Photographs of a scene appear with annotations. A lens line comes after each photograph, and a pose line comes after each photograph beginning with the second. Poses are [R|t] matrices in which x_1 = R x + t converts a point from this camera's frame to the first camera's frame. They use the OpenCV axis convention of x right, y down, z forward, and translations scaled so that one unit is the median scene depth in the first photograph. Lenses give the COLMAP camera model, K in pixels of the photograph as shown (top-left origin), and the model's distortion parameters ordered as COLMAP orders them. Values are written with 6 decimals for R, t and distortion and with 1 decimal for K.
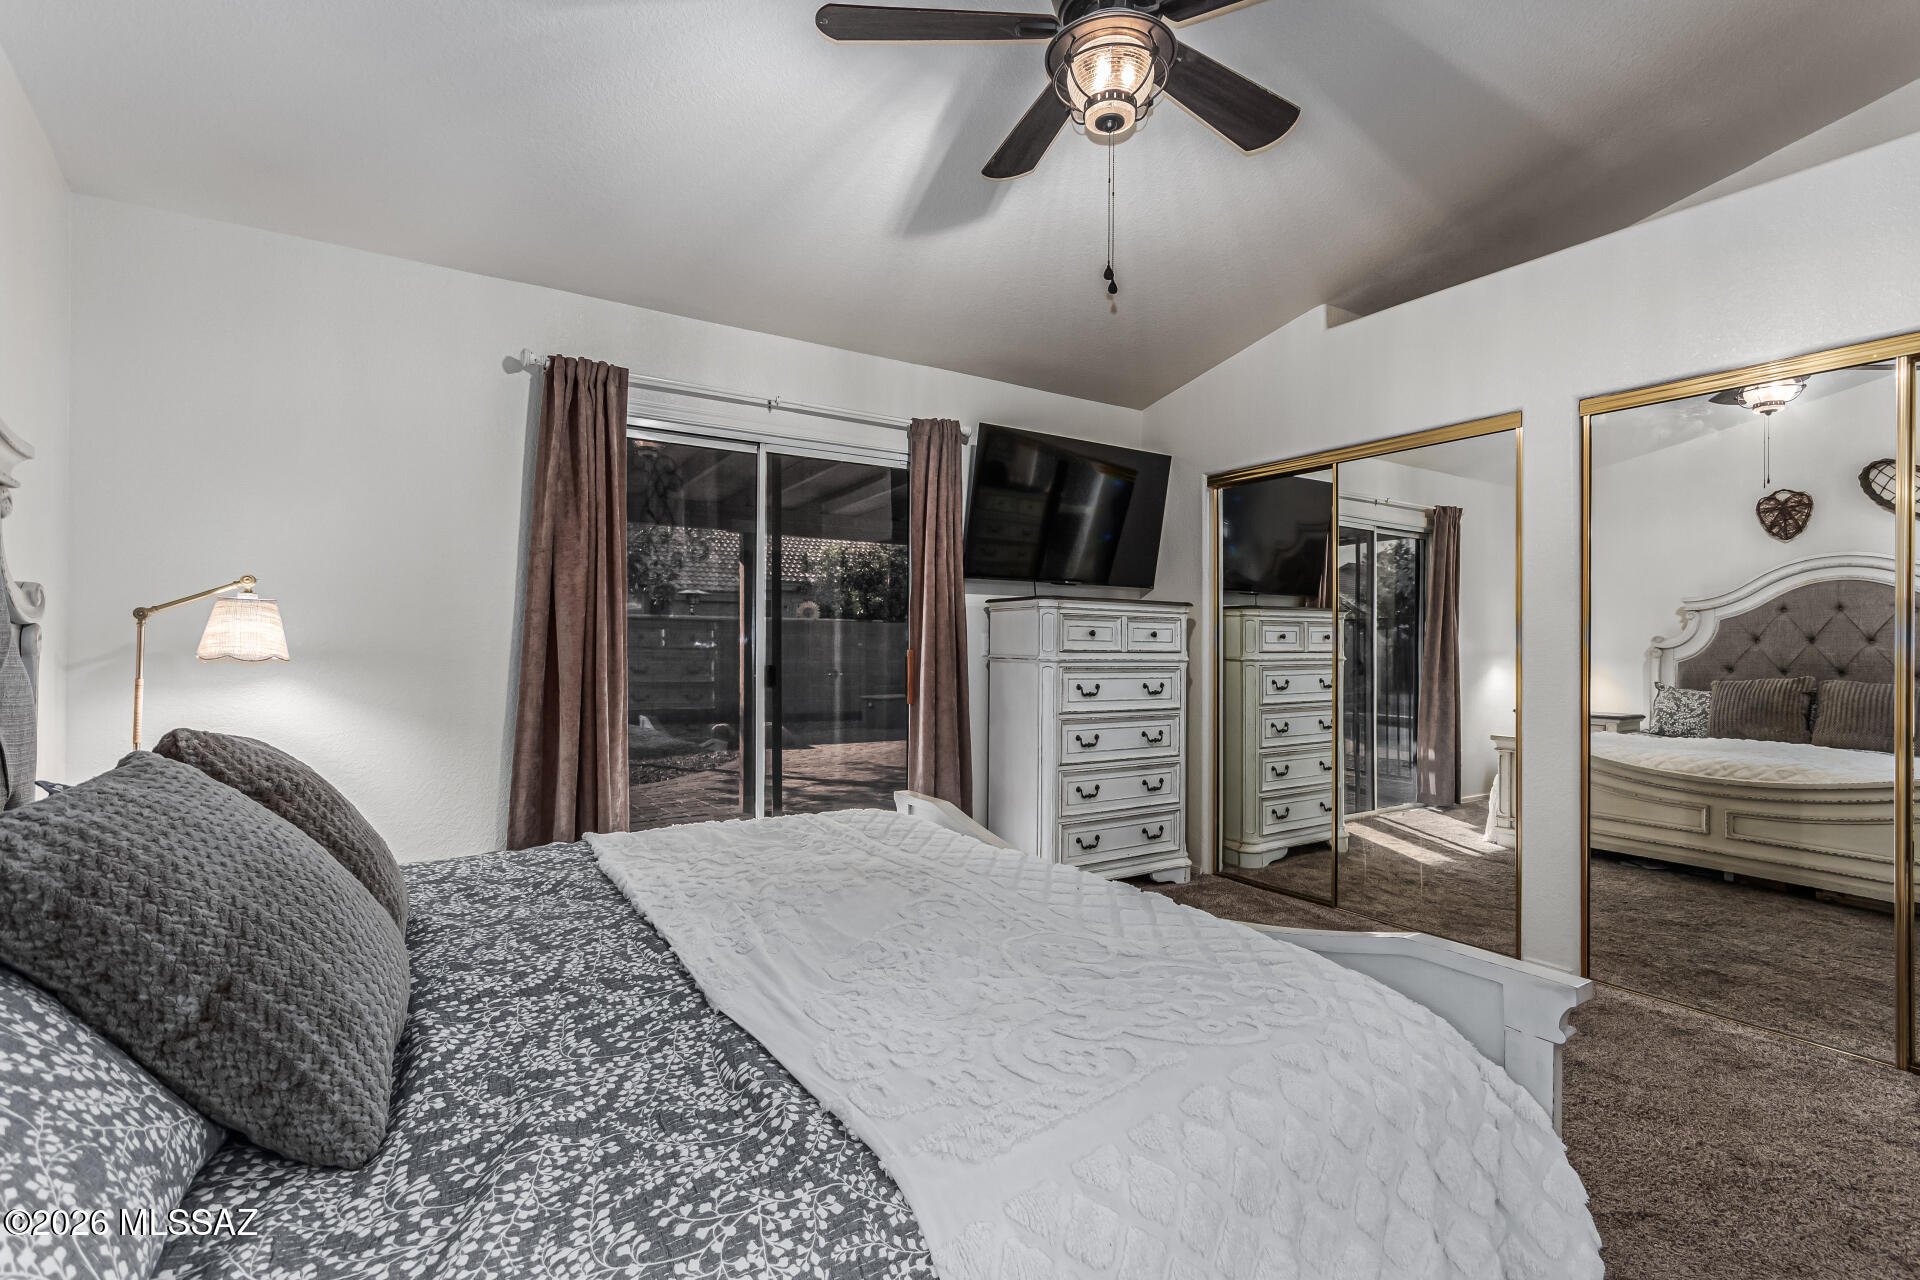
lens RADIAL K [[881.2, 0, 964.5], [0, 881.2, 649.8], [0, 0, 1]] dist [0.005230, 0.000137]
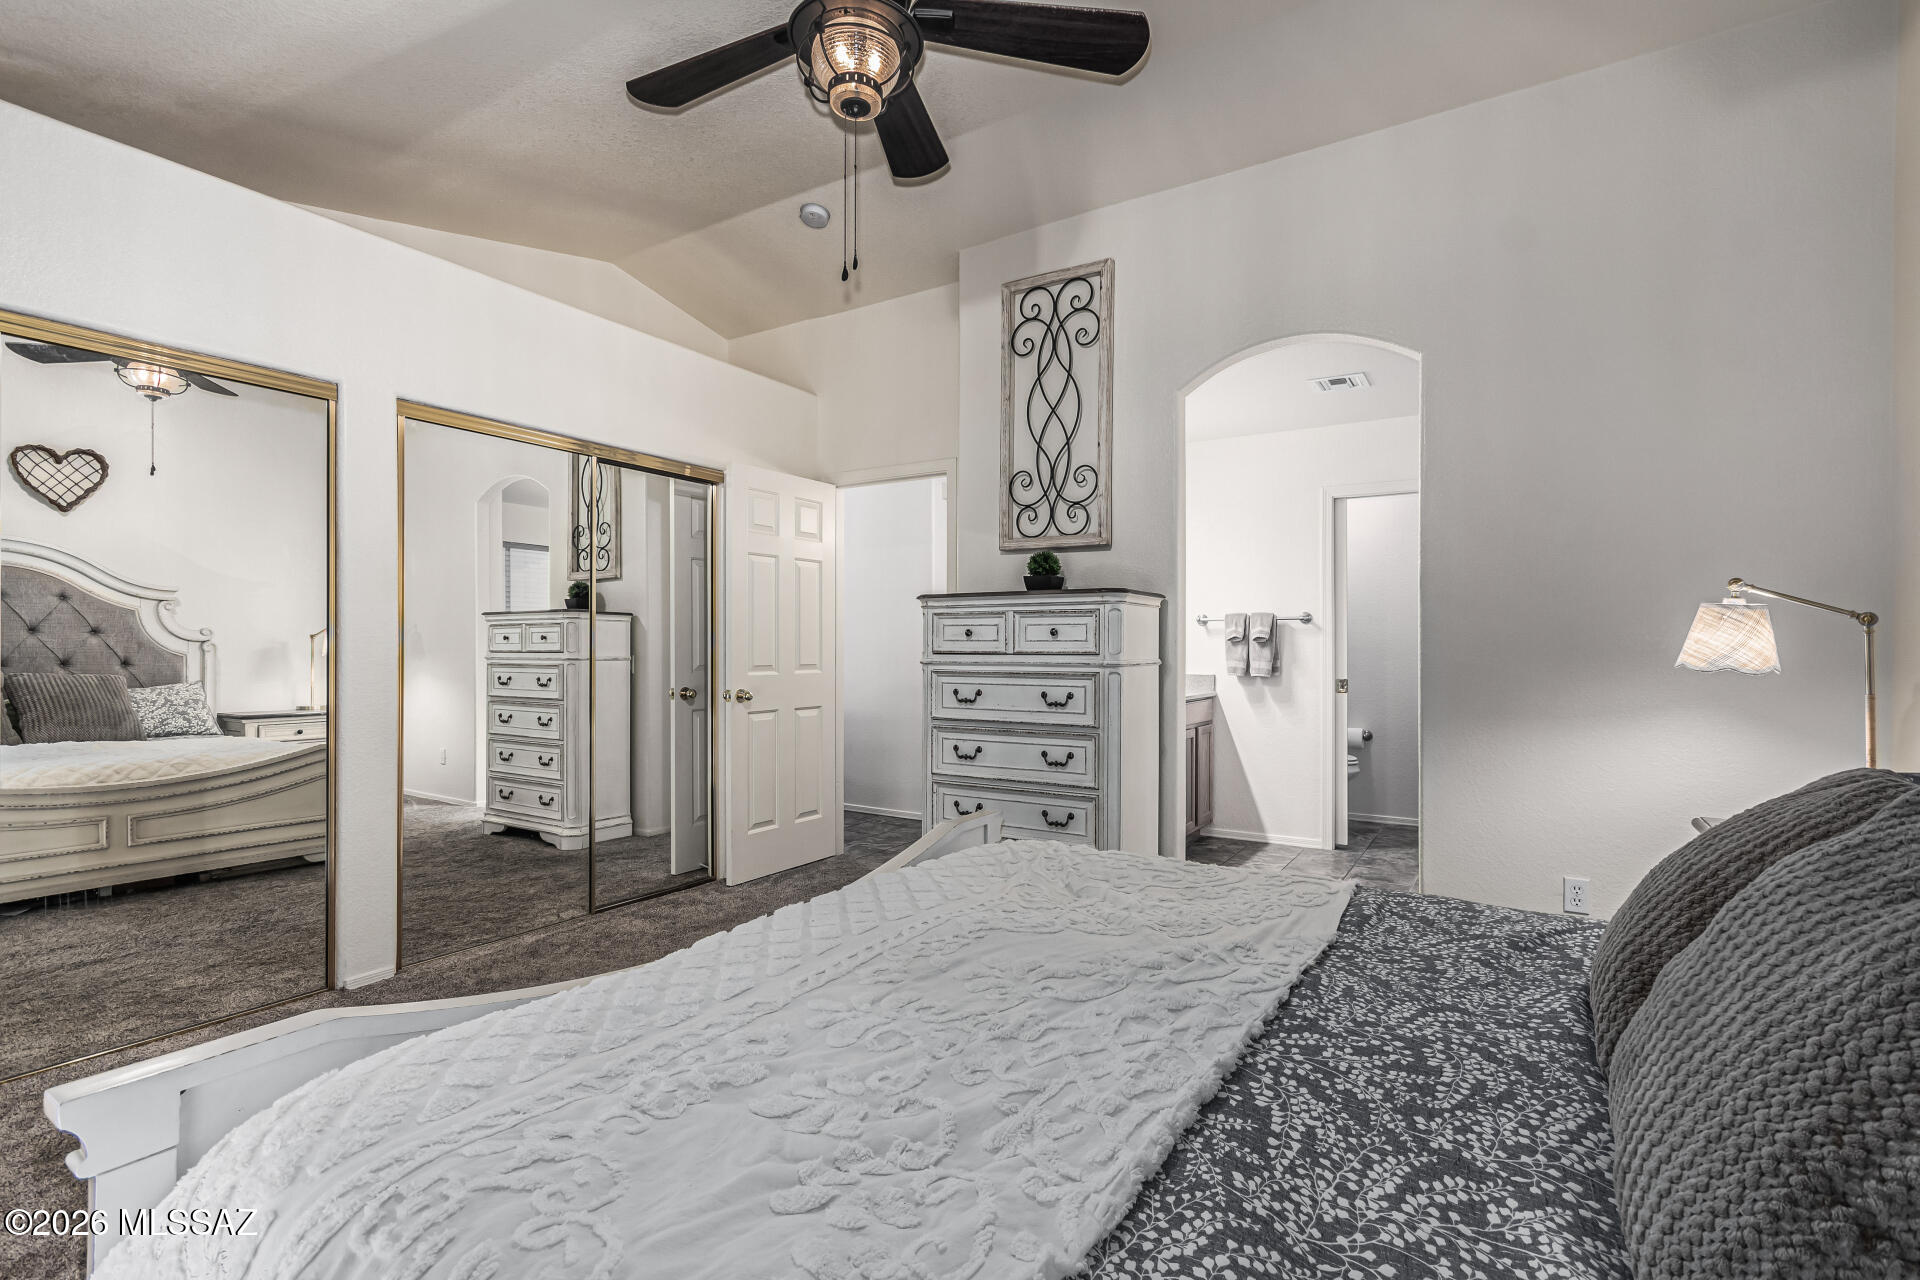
lens RADIAL K [[881.2, 0, 959.9], [0, 881.2, 638.7], [0, 0, 1]] dist [0.005230, 0.000137]
pose [[-0.482373, 0.001081, 0.875965, -0.936574], [-0.005305, 0.999977, -0.004155, -0.012426], [-0.875950, -0.006651, -0.482356, 1.750348]]
